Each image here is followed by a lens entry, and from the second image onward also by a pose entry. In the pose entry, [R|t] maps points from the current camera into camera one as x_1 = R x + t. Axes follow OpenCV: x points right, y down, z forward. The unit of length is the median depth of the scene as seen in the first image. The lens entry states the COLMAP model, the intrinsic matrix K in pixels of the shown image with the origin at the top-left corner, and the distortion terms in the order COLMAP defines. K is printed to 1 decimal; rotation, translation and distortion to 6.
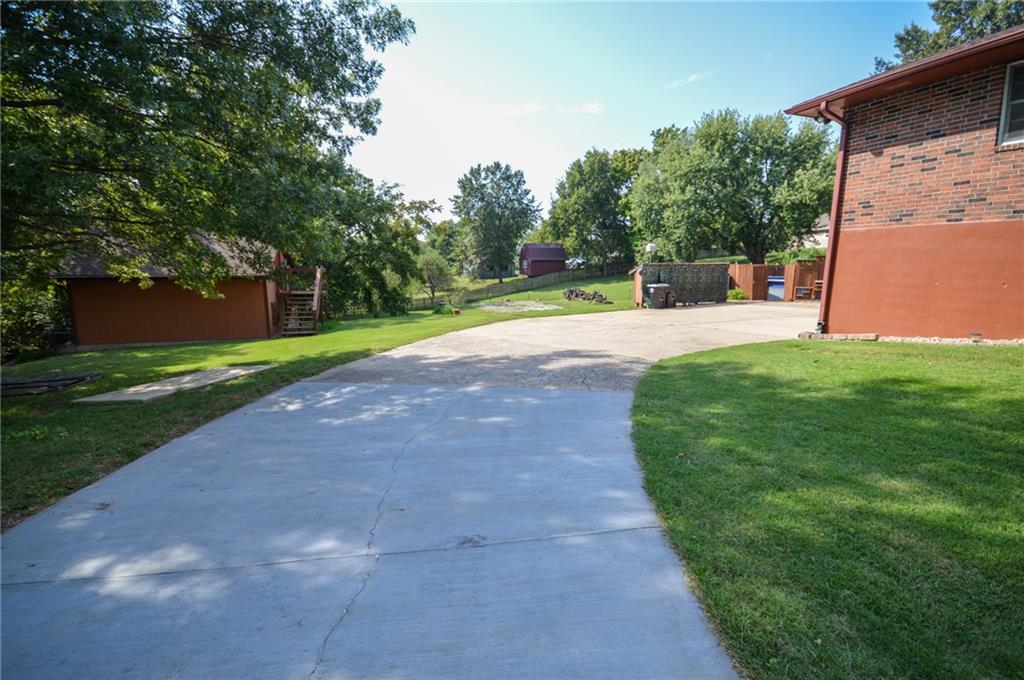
lens RADIAL K [[456.1, 0, 502.0], [0, 456.1, 339.8], [0, 0, 1]] dist [0.000210, -0.006819]
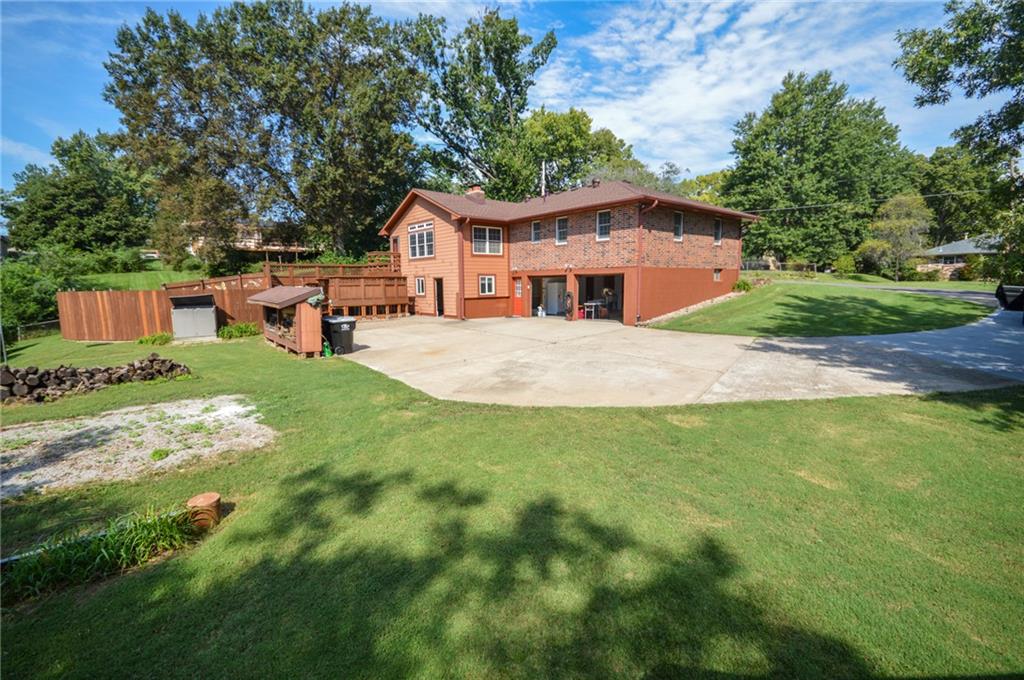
lens RADIAL K [[456.1, 0, 510.1], [0, 456.1, 343.0], [0, 0, 1]] dist [0.000210, -0.006819]
pose [[-0.366526, -0.121386, 0.922455, -0.177490], [0.163697, 0.967574, 0.192366, -0.079374], [-0.915894, 0.221510, -0.334770, 0.452711]]
